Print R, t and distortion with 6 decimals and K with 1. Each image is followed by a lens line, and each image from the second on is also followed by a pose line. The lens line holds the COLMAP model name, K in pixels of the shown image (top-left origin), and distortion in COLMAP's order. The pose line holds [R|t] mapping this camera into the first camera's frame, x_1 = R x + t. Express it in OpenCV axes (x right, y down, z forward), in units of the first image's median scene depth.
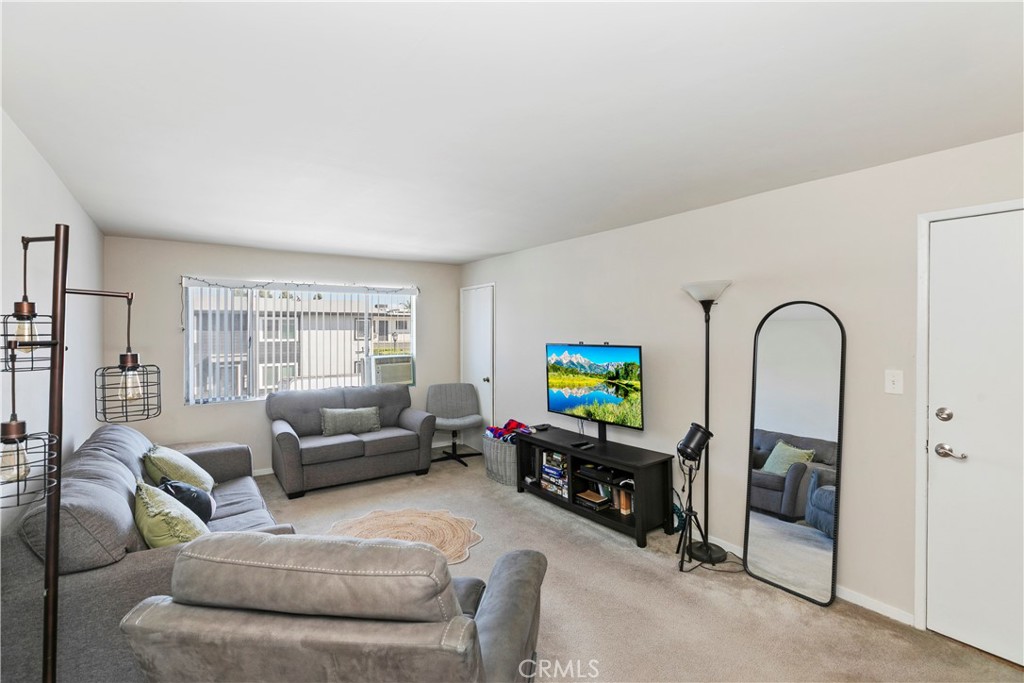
lens RADIAL K [[474.0, 0, 511.7], [0, 474.0, 339.4], [0, 0, 1]] dist [0.001701, -0.000034]
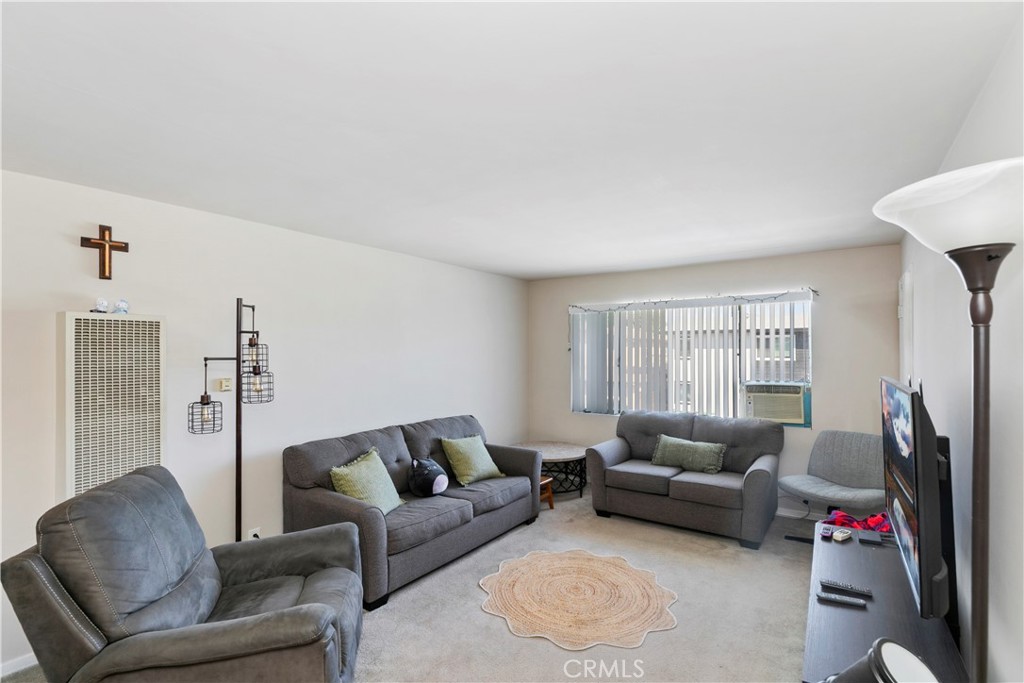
lens RADIAL K [[474.9, 0, 510.4], [0, 474.9, 351.3], [0, 0, 1]] dist [-0.017074, 0.000006]
pose [[0.338223, 0.002174, -0.941063, 0.411429], [-0.014140, 0.999896, -0.002772, -0.010940], [0.940960, 0.014244, 0.338219, 0.452354]]
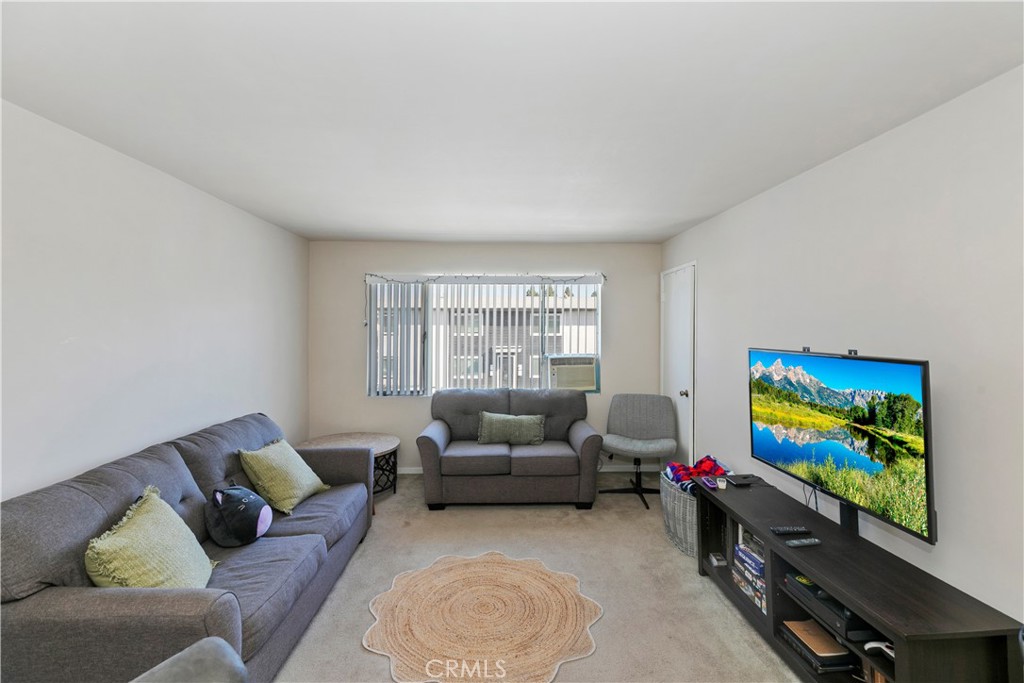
lens RADIAL K [[463.4, 0, 511.7], [0, 463.4, 327.2], [0, 0, 1]] dist [0.001933, -0.000117]
pose [[0.839774, 0.005392, -0.542909, 0.141601], [-0.014297, 0.999824, -0.012185, -0.006803], [0.542748, 0.017995, 0.839703, 0.314739]]
